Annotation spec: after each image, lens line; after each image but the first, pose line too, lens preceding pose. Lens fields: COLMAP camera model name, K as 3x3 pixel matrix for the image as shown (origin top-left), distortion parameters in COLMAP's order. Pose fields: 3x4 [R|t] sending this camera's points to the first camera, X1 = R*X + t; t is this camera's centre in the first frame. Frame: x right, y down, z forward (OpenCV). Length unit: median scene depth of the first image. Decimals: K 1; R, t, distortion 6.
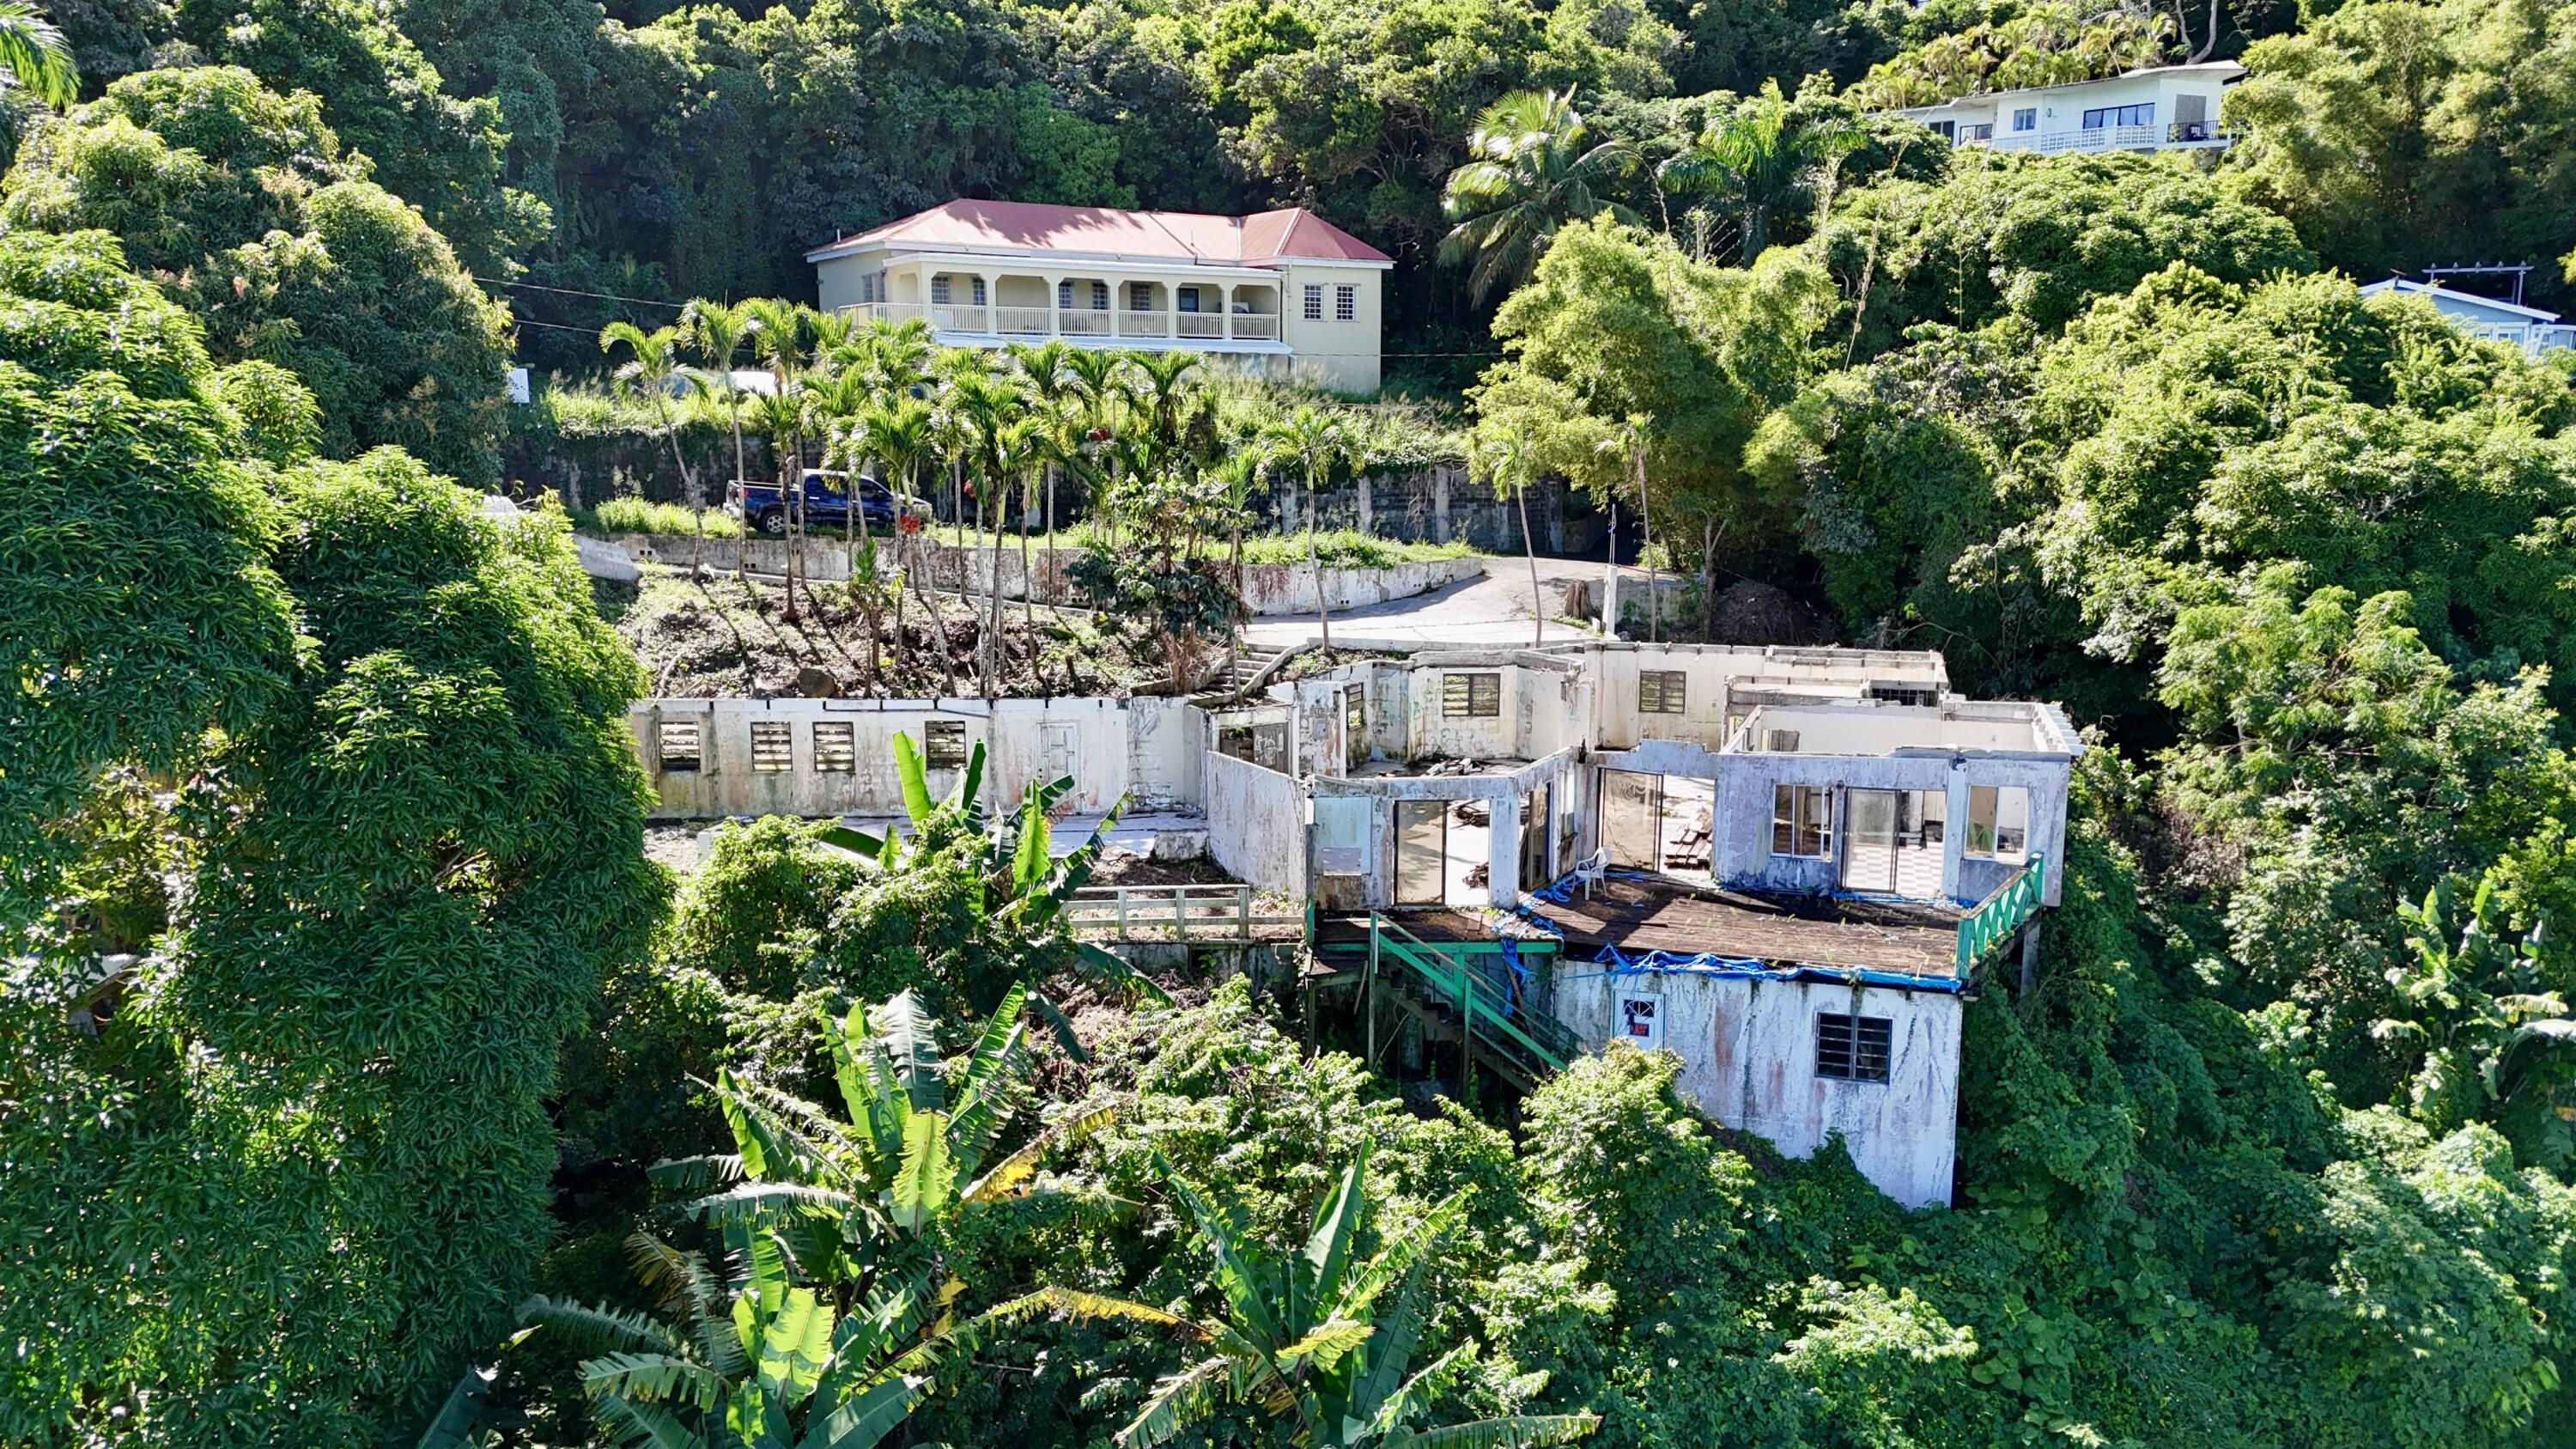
lens RADIAL K [[1860.6, 0, 1288.0], [0, 1860.6, 724.5], [0, 0, 1]] dist [0.071370, -0.081048]
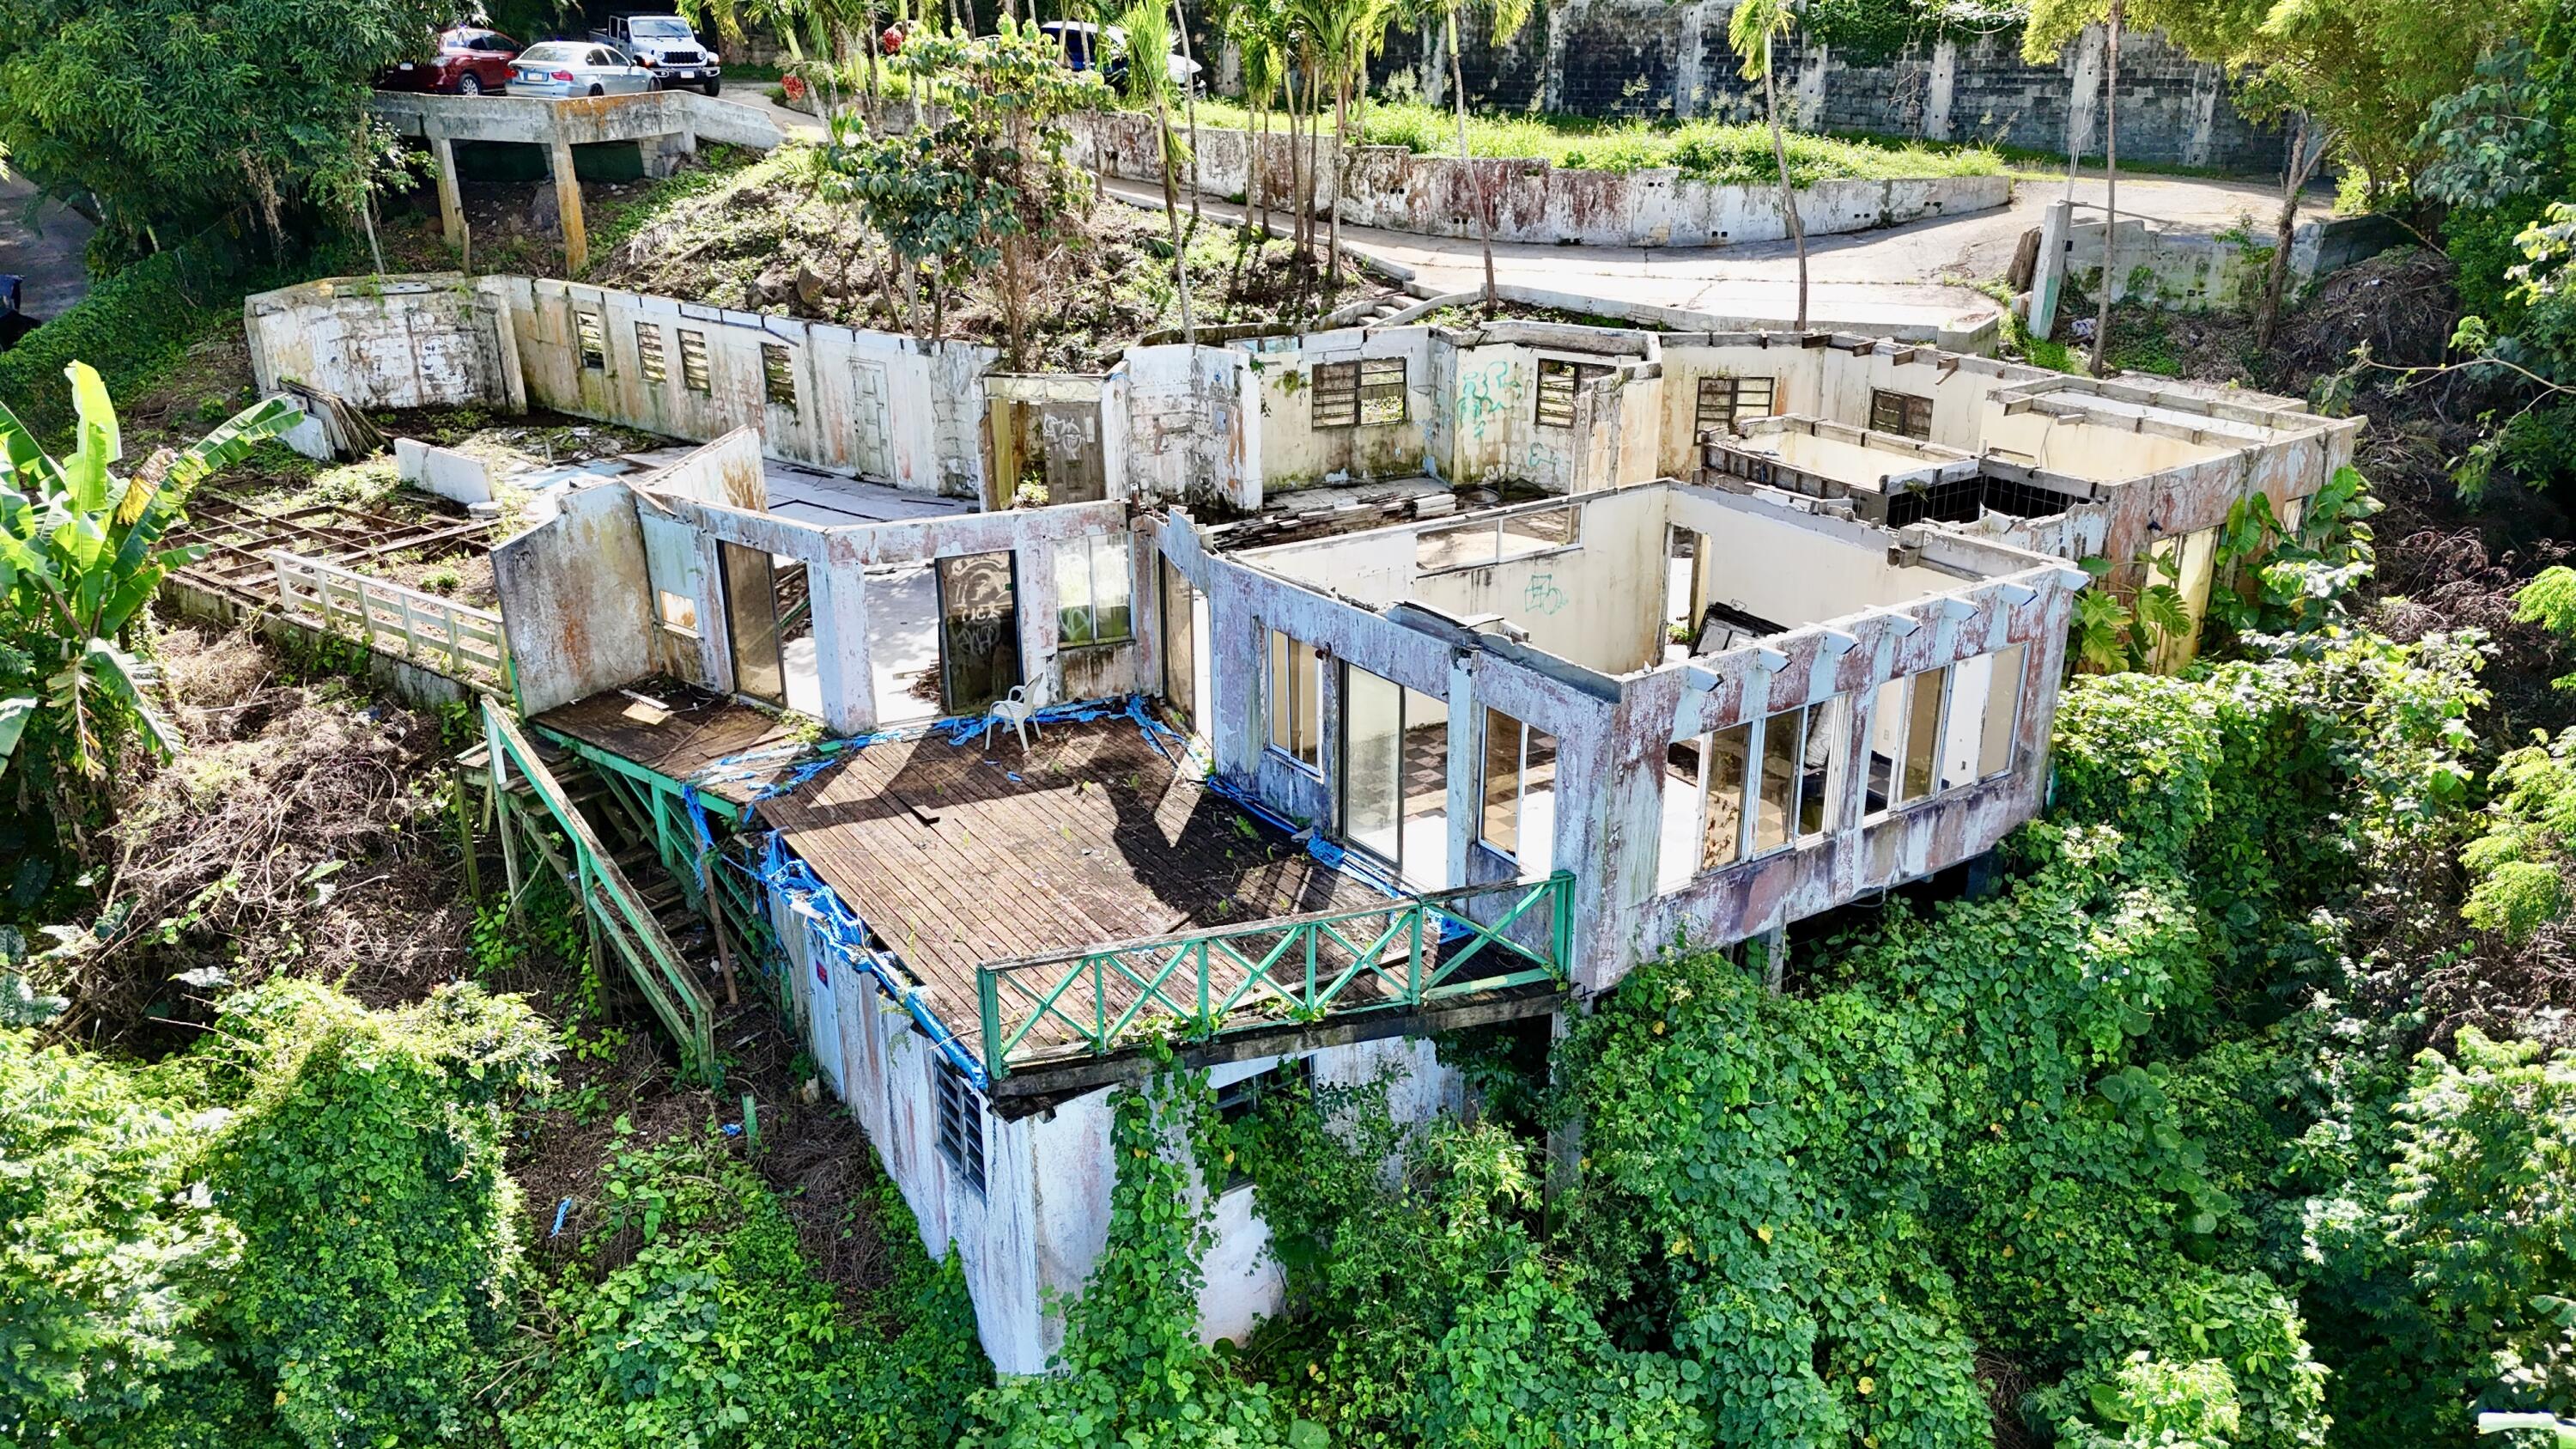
lens RADIAL K [[1893.2, 0, 1288.0], [0, 1893.2, 724.5], [0, 0, 1]] dist [0.033481, 0.000048]
pose [[0.767701, 0.227894, -0.598915, 0.514224], [-0.098476, 0.965479, 0.241148, -0.062964], [0.633197, -0.126151, 0.763641, 0.490640]]
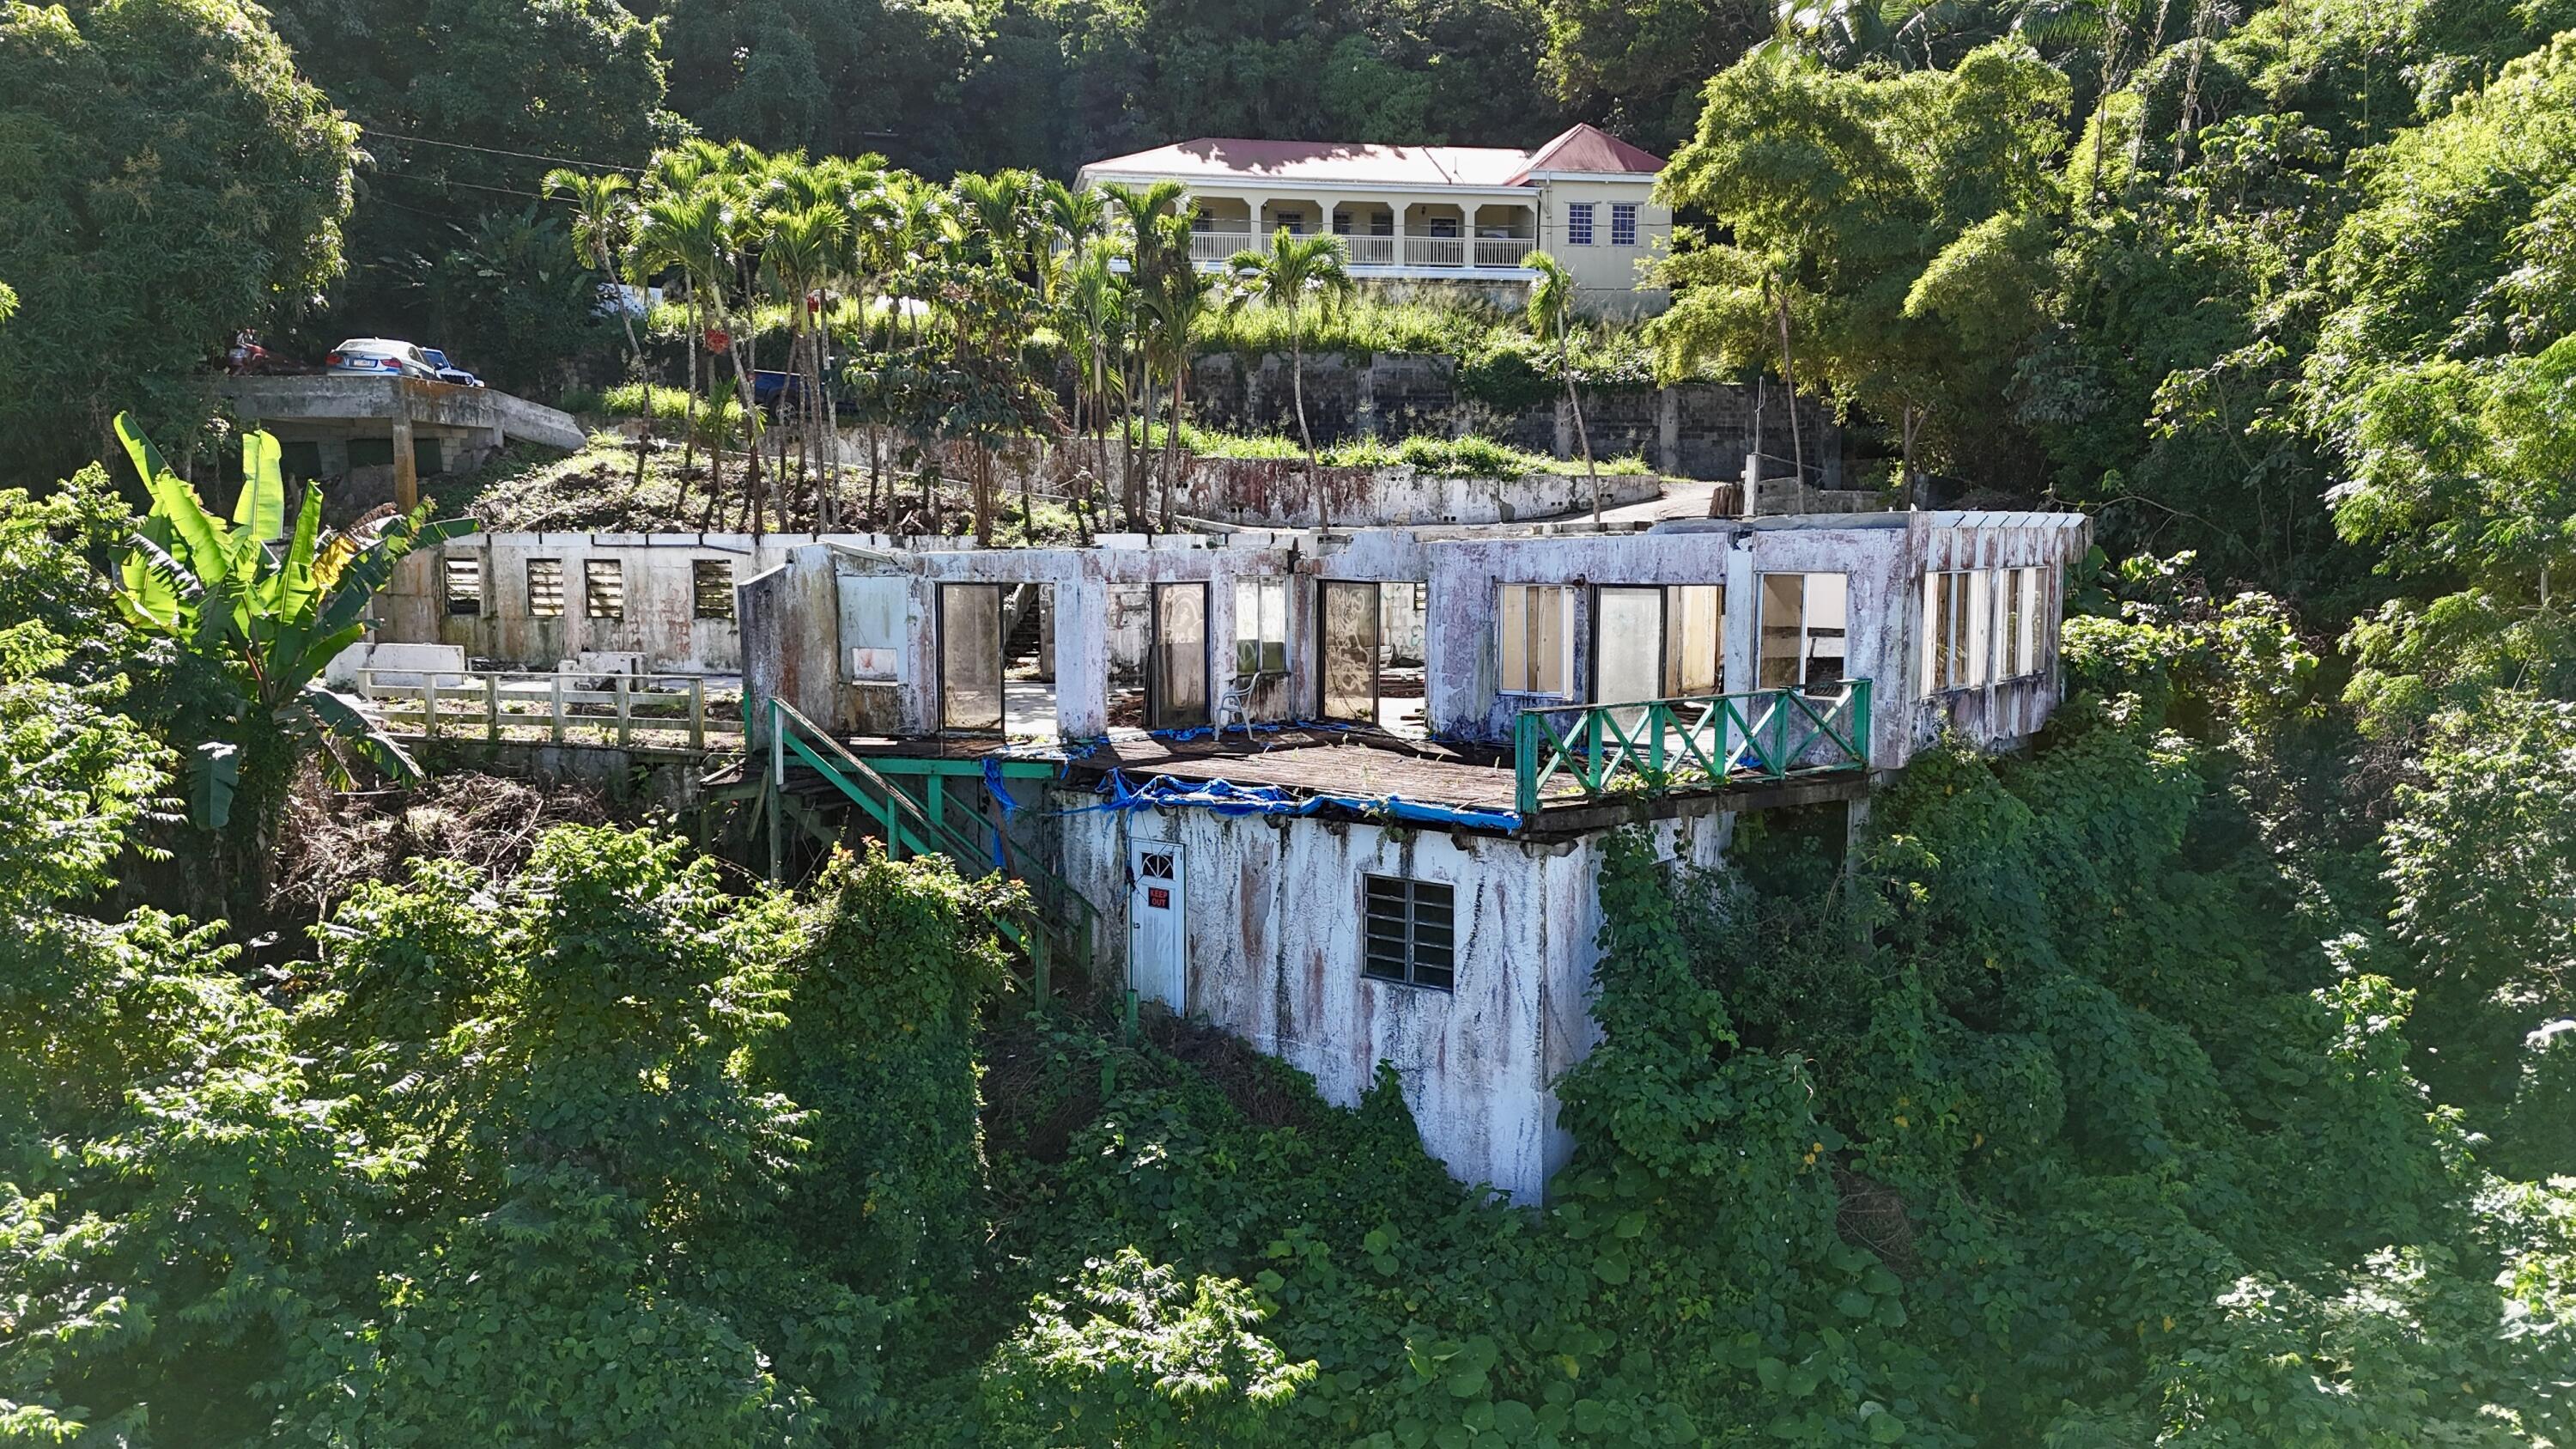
lens RADIAL K [[1884.3, 0, 1289.4], [0, 1884.3, 712.6], [0, 0, 1]] dist [0.080195, -0.088500]
pose [[0.934629, 0.030626, -0.354303, 0.367268], [-0.056504, 0.996418, -0.062924, 0.106419], [0.351107, 0.078830, 0.933011, 0.291702]]
